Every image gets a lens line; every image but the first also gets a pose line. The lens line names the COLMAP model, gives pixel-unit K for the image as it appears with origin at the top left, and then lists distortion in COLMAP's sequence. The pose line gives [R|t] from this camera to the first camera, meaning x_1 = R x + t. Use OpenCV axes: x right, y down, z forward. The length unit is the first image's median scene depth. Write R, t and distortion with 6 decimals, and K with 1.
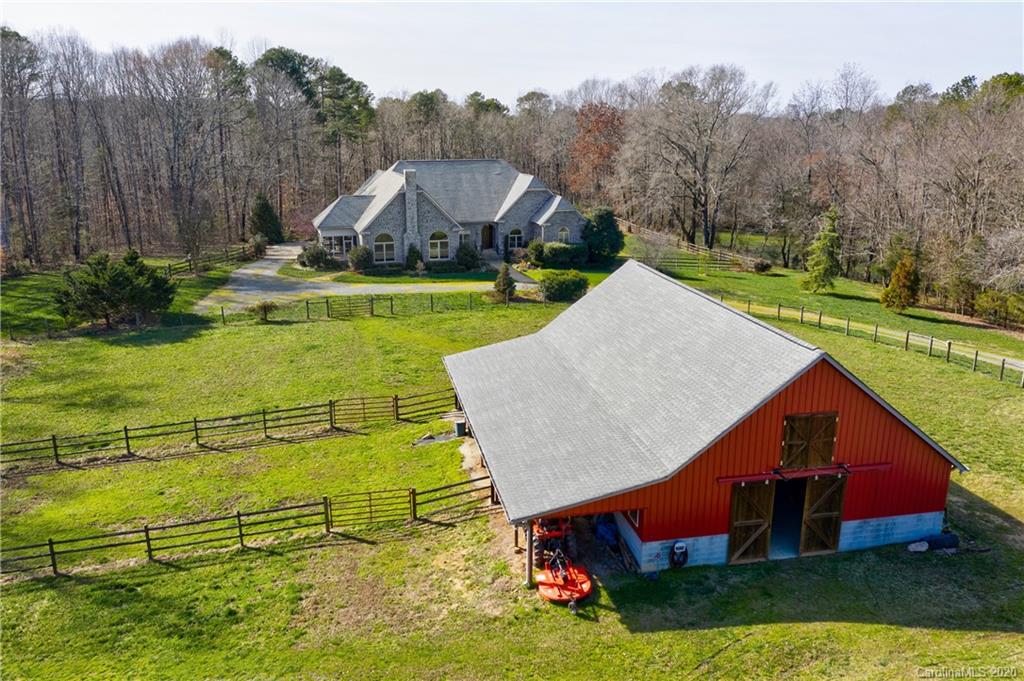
lens RADIAL K [[795.6, 0, 512.0], [0, 795.6, 340.5], [0, 0, 1]] dist [0.001045, -0.000644]
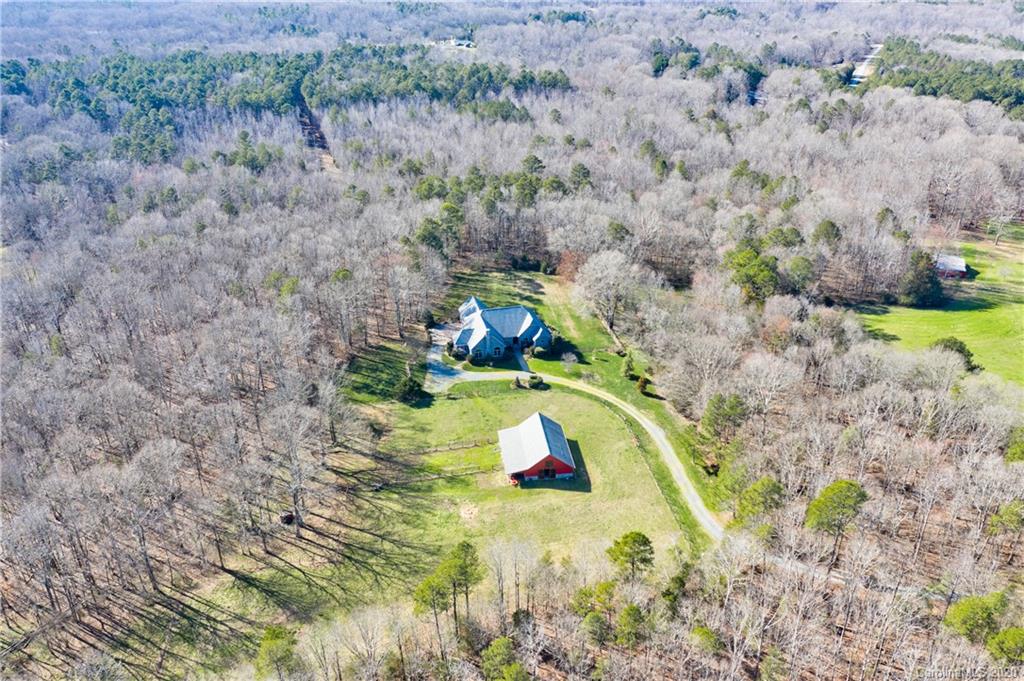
lens RADIAL K [[795.6, 0, 512.0], [0, 795.6, 340.5], [0, 0, 1]] dist [0.001045, -0.000644]
pose [[0.997195, 0.028895, -0.069041, 0.144489], [-0.013558, 0.976948, 0.213048, -0.705539], [0.073606, -0.211514, 0.974599, -1.634794]]
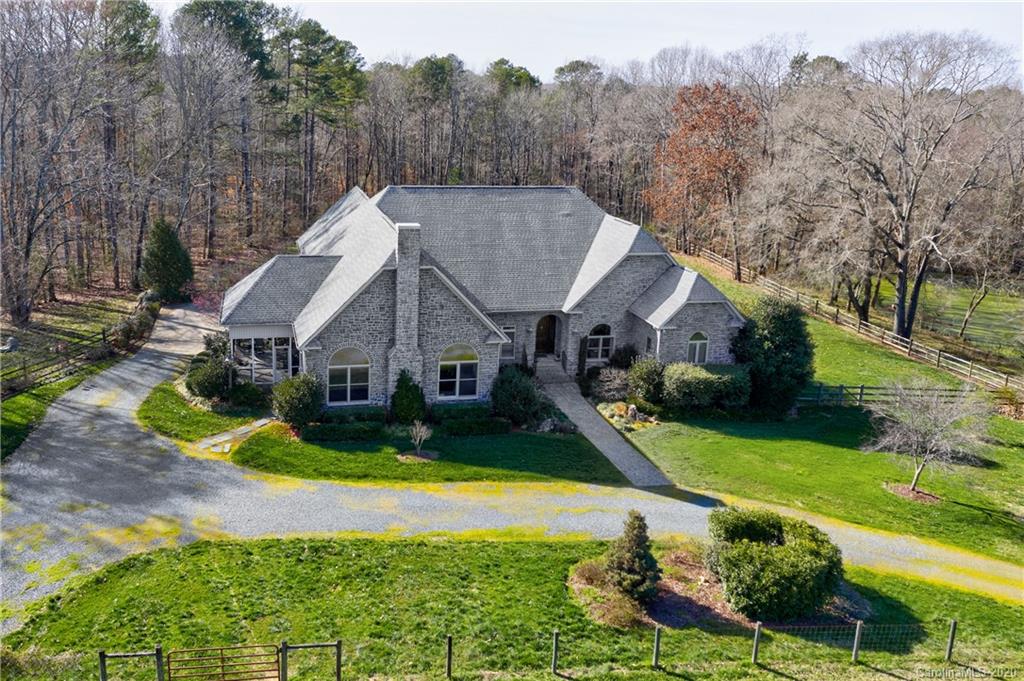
lens RADIAL K [[853.5, 0, 449.9], [0, 853.5, 272.5], [0, 0, 1]] dist [-0.000151, -0.000412]
pose [[0.996494, 0.044704, -0.070721, -0.056930], [-0.048346, 0.997546, -0.050645, -0.141111], [0.068284, 0.053887, 0.996210, 0.425273]]
